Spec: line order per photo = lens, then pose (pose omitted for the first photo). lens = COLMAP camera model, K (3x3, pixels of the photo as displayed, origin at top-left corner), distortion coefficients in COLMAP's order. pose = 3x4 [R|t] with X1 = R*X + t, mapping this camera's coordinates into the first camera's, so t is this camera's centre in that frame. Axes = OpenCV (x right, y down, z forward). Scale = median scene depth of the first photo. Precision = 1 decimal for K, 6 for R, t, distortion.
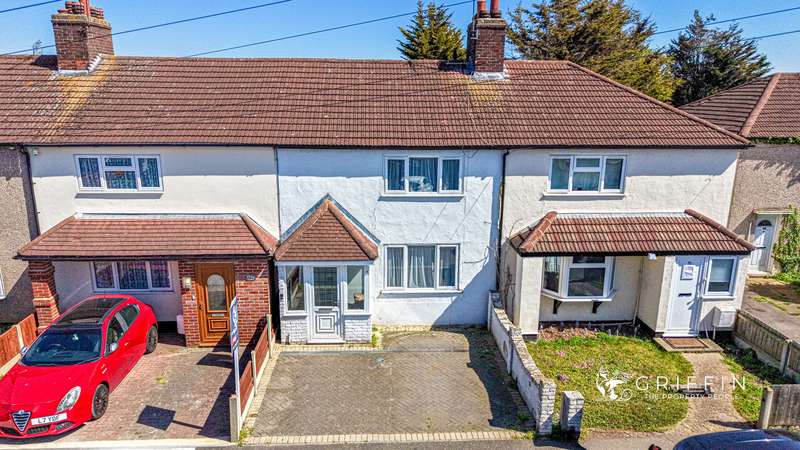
lens RADIAL K [[559.4, 0, 401.2], [0, 559.4, 228.7], [0, 0, 1]] dist [-0.017416, -0.000369]
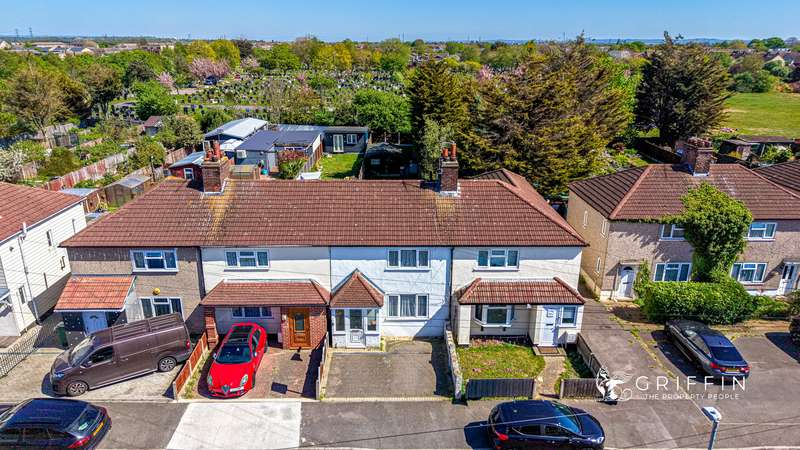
lens RADIAL K [[559.4, 0, 399.2], [0, 559.4, 223.1], [0, 0, 1]] dist [-0.017416, -0.000369]
pose [[0.999483, 0.006991, -0.031377, 0.067676], [-0.004637, 0.997210, 0.074503, -0.357213], [0.031810, -0.074319, 0.996727, -0.847410]]
